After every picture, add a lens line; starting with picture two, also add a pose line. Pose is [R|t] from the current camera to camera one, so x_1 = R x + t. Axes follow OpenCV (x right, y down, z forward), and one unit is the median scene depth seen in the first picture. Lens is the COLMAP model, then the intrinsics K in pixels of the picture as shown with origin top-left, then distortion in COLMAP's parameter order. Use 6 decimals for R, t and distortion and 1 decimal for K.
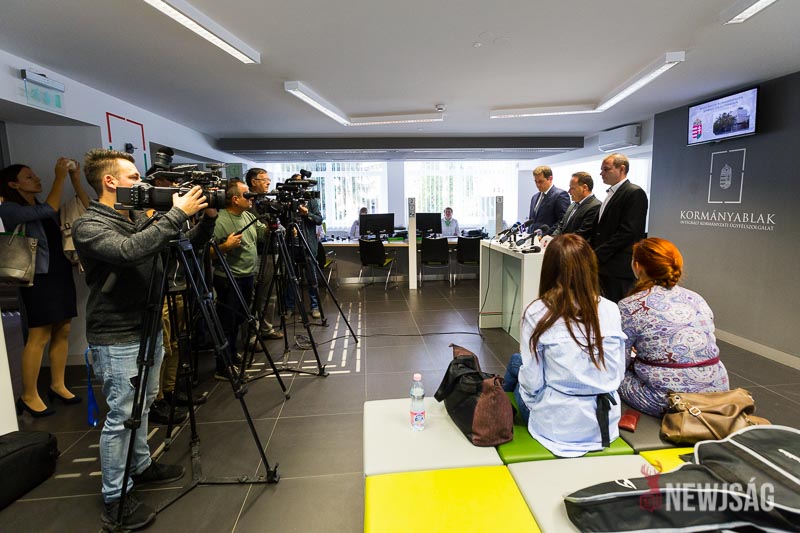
lens RADIAL K [[388.7, 0, 400.6], [0, 388.7, 261.7], [0, 0, 1]] dist [-0.002365, -0.000133]
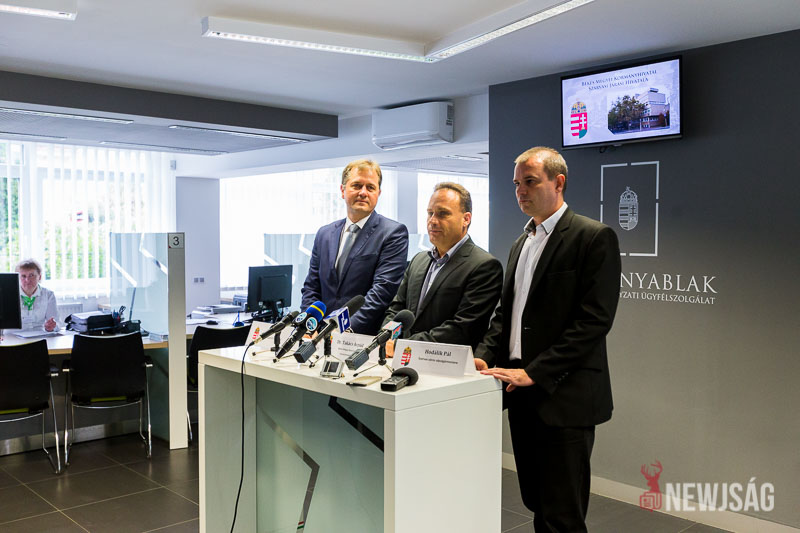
lens RADIAL K [[792.7, 0, 400.1], [0, 792.7, 267.8], [0, 0, 1]] dist [-0.017193, 0.000000]
pose [[0.798677, -0.004511, 0.601743, -0.105899], [0.076643, 0.992591, -0.094284, -0.054906], [-0.596859, 0.121422, 0.793105, 0.315383]]
